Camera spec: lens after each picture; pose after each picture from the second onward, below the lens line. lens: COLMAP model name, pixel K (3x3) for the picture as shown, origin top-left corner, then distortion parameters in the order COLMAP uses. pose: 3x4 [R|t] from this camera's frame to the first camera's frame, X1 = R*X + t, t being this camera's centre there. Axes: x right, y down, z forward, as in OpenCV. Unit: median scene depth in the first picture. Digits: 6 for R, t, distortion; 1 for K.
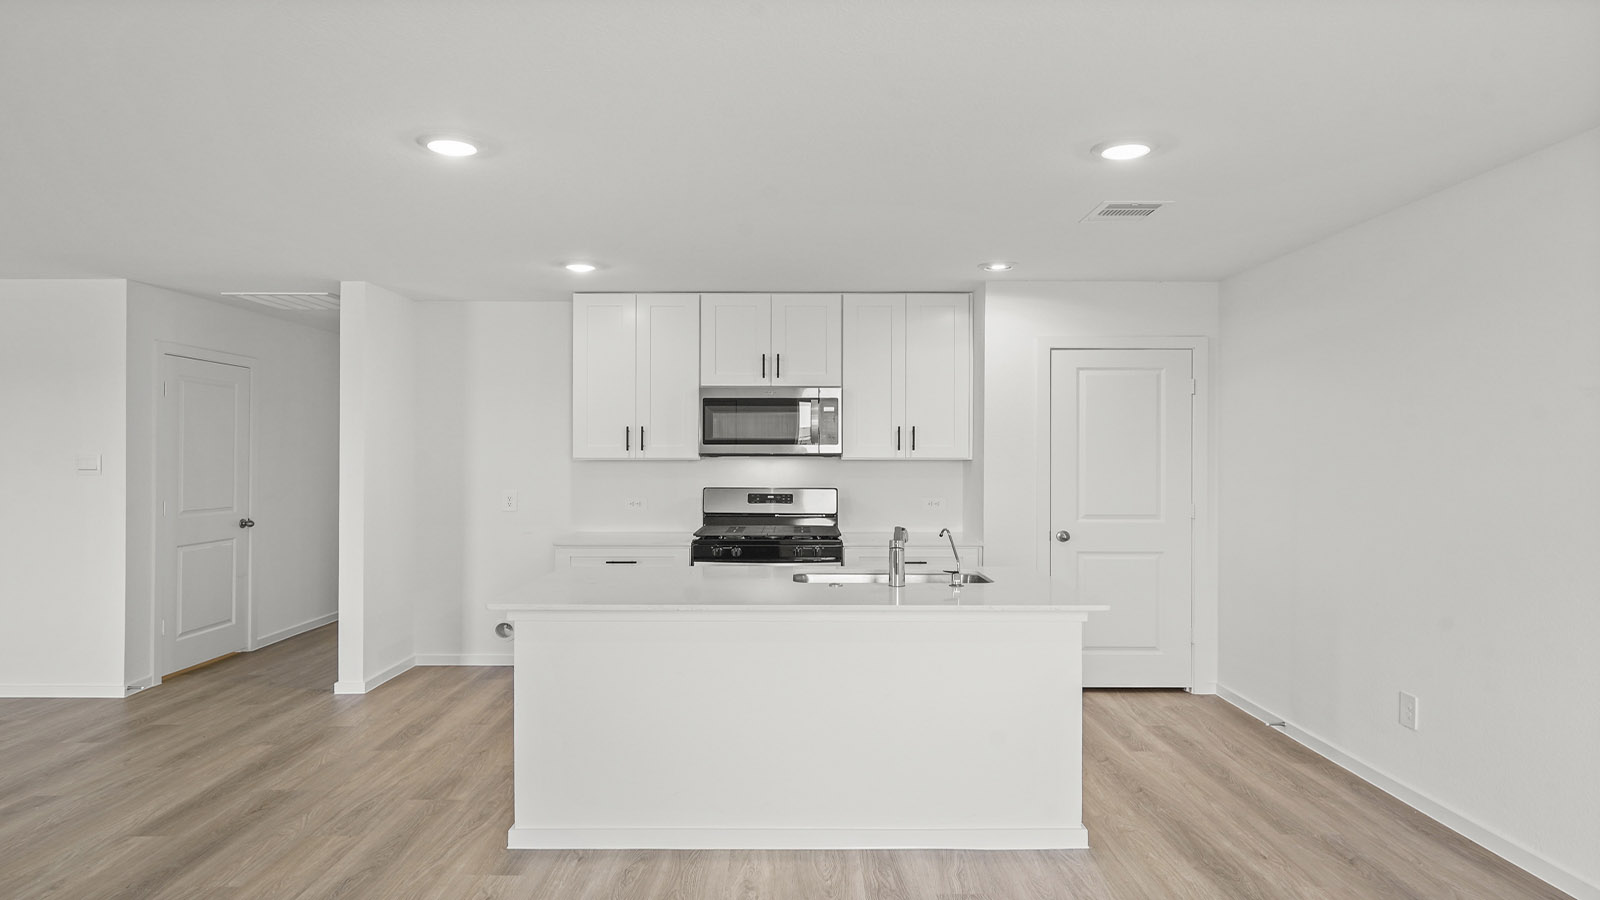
lens RADIAL K [[966.2, 0, 799.5], [0, 966.2, 454.2], [0, 0, 1]] dist [-0.007580, 0.001535]
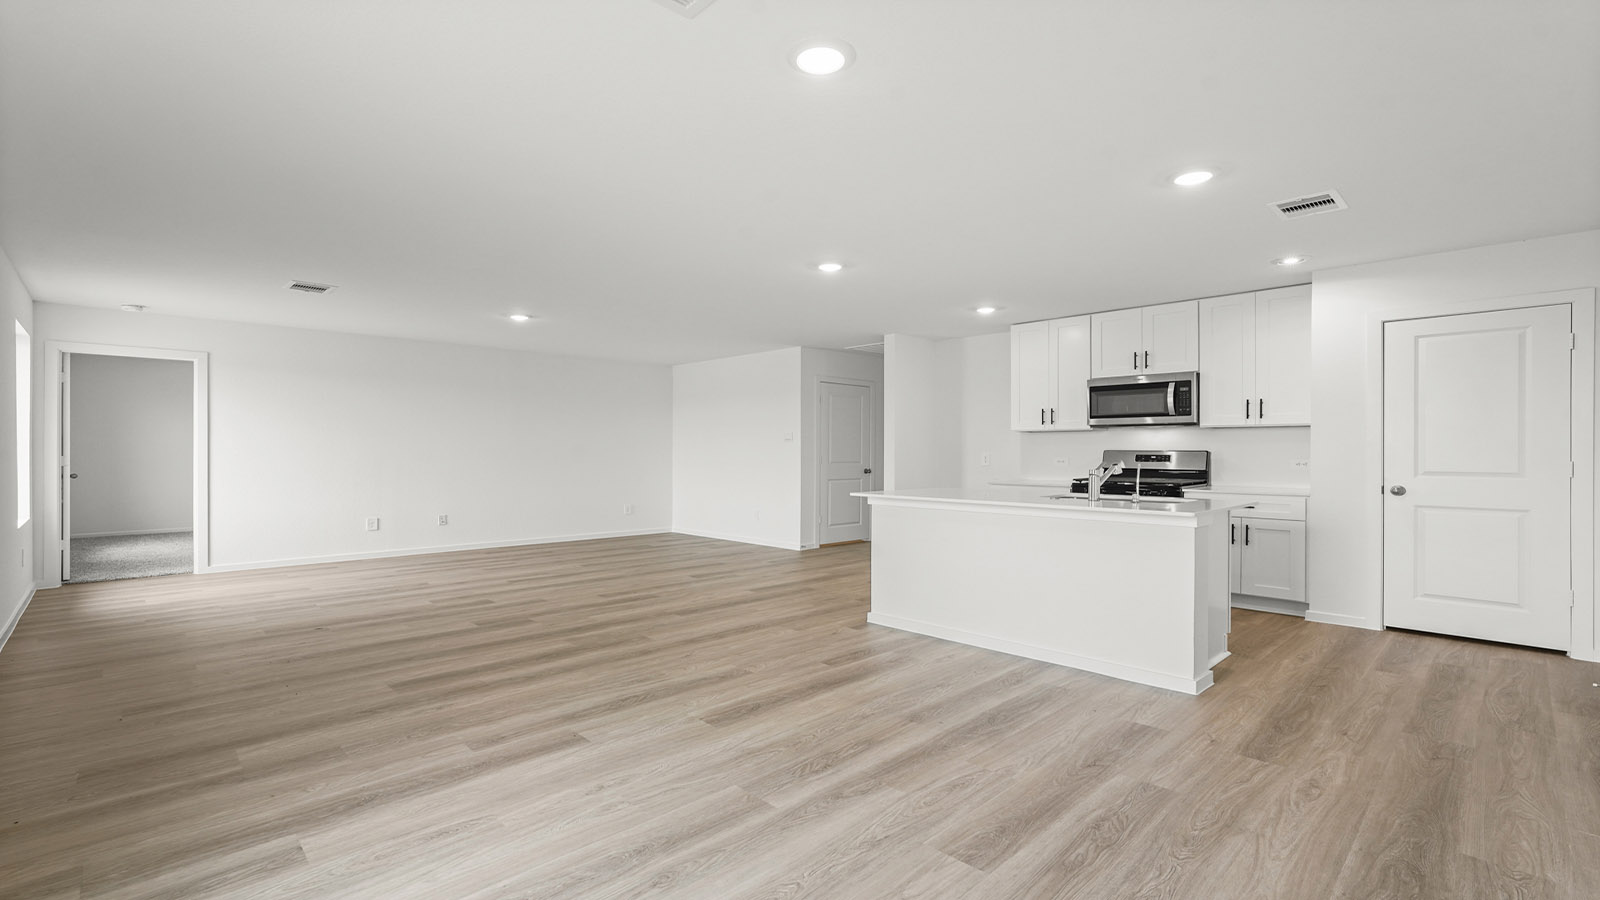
lens RADIAL K [[710.8, 0, 795.1], [0, 710.8, 449.6], [0, 0, 1]] dist [-0.010640, 0.001546]
pose [[0.692932, -0.001351, -0.721002, 0.375190], [-0.001553, 0.999993, -0.003366, 0.041885], [0.721001, 0.003452, 0.692925, -0.054355]]
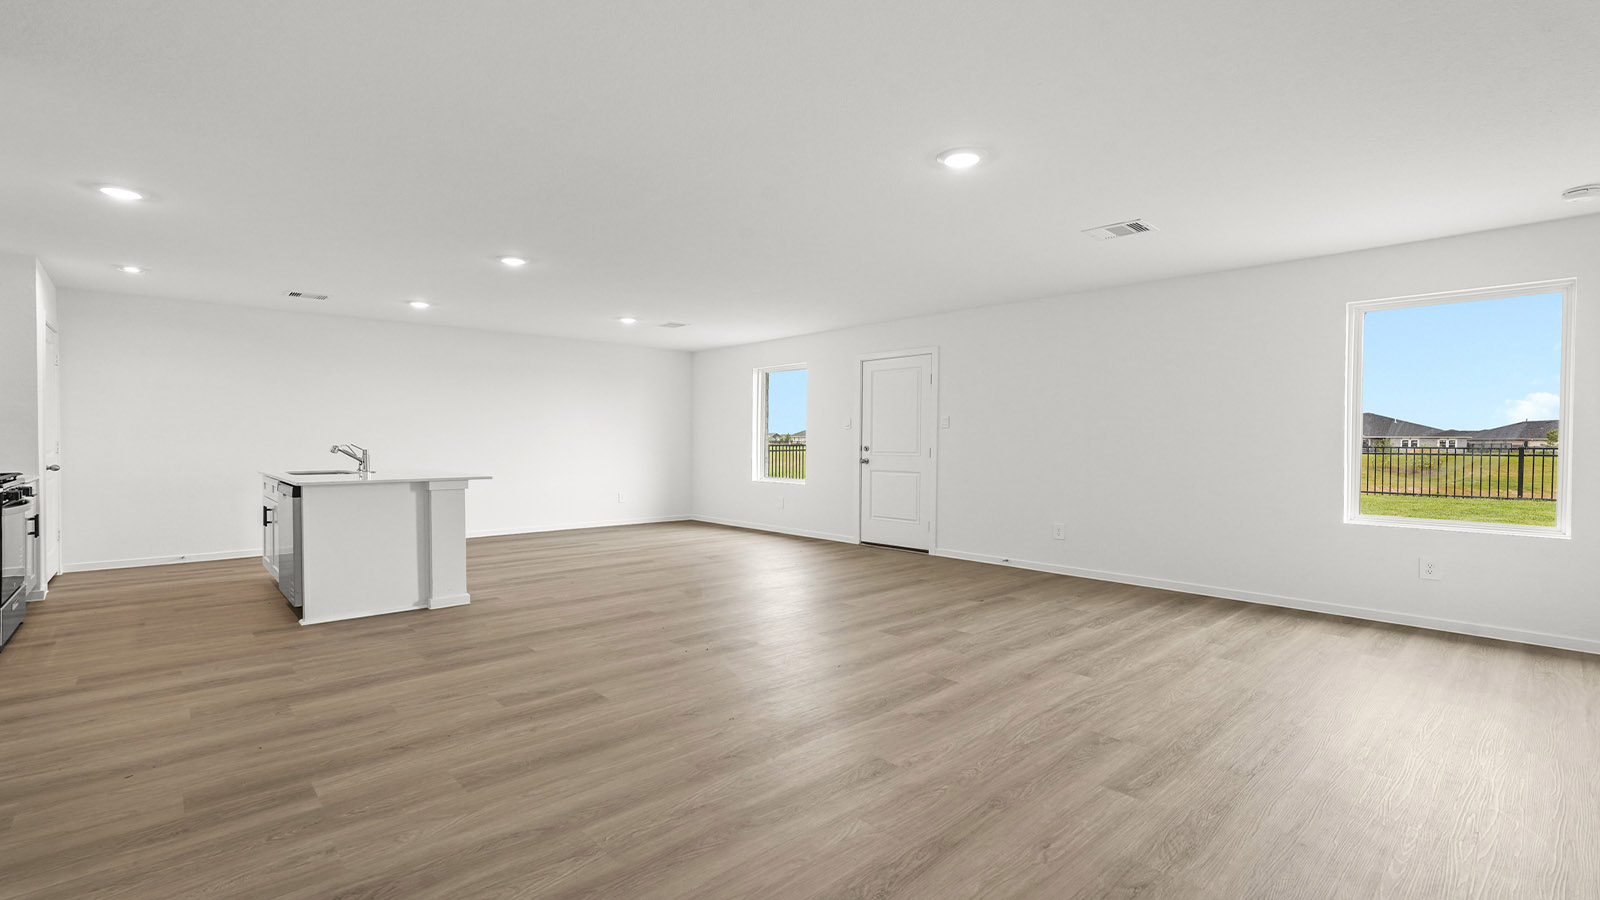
lens RADIAL K [[710.8, 0, 801.5], [0, 710.8, 454.0], [0, 0, 1]] dist [-0.010640, 0.001546]
pose [[-0.677927, -0.016437, 0.734945, -1.097049], [-0.003867, 0.999816, 0.018793, 0.044207], [-0.735119, 0.009899, -0.677866, 0.891717]]
